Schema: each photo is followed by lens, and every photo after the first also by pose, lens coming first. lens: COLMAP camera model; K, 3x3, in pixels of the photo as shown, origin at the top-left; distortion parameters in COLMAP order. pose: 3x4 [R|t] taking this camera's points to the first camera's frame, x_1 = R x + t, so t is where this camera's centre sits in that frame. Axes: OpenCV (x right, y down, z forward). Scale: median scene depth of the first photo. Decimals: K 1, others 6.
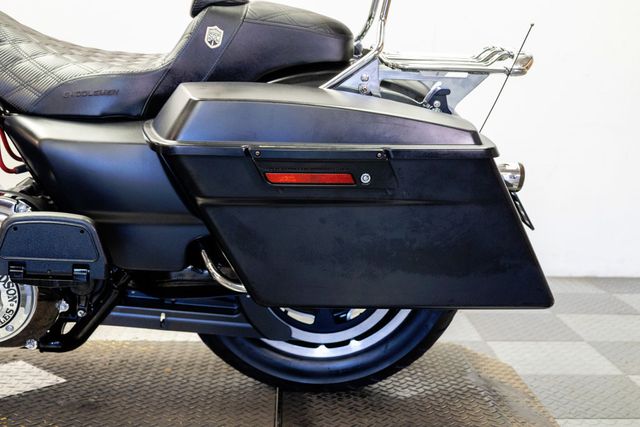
lens RADIAL K [[868.7, 0, 324.3], [0, 868.7, 214.9], [0, 0, 1]] dist [-0.002974, 0.030231]
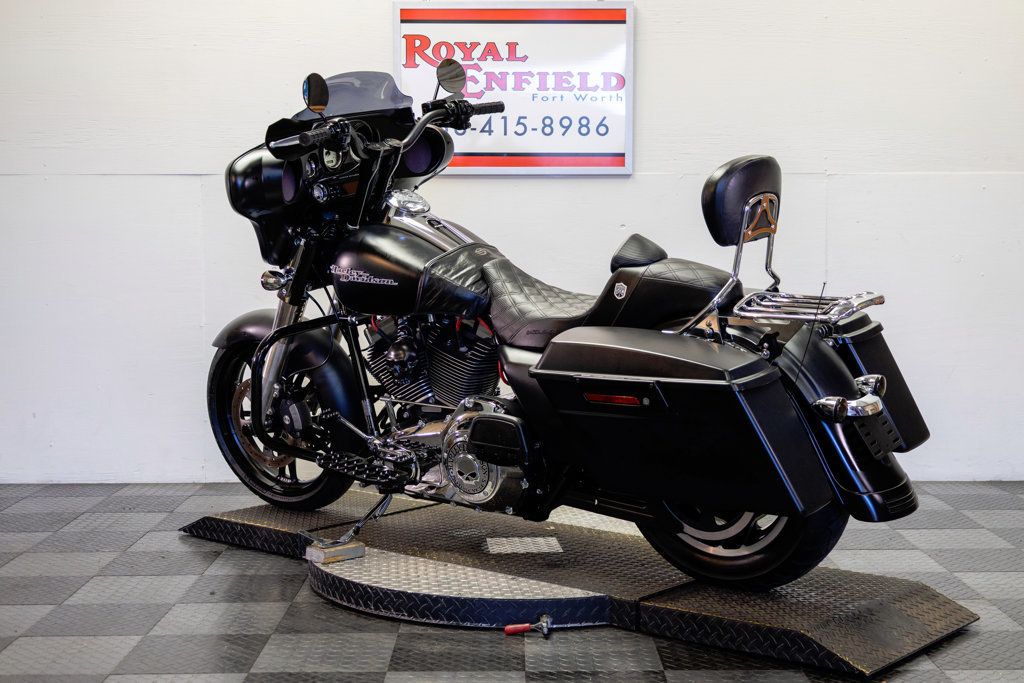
lens RADIAL K [[1437.8, 0, 516.1], [0, 1437.8, 342.8], [0, 0, 1]] dist [-0.008263, 0.027557]
pose [[0.998853, -0.019899, -0.043551, -0.179706], [0.016743, 0.997288, -0.071665, 0.027526], [0.044858, 0.070854, 0.996478, -0.736340]]
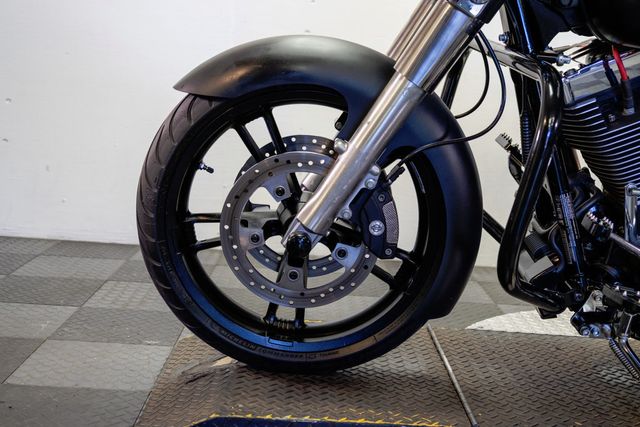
lens RADIAL K [[868.7, 0, 324.3], [0, 868.7, 214.9], [0, 0, 1]] dist [-0.002974, 0.030231]
pose [[0.998701, 0.045543, -0.022856, -0.516135], [-0.045416, 0.998950, 0.006035, 0.012847], [0.023107, -0.004989, 0.999721, 0.025143]]
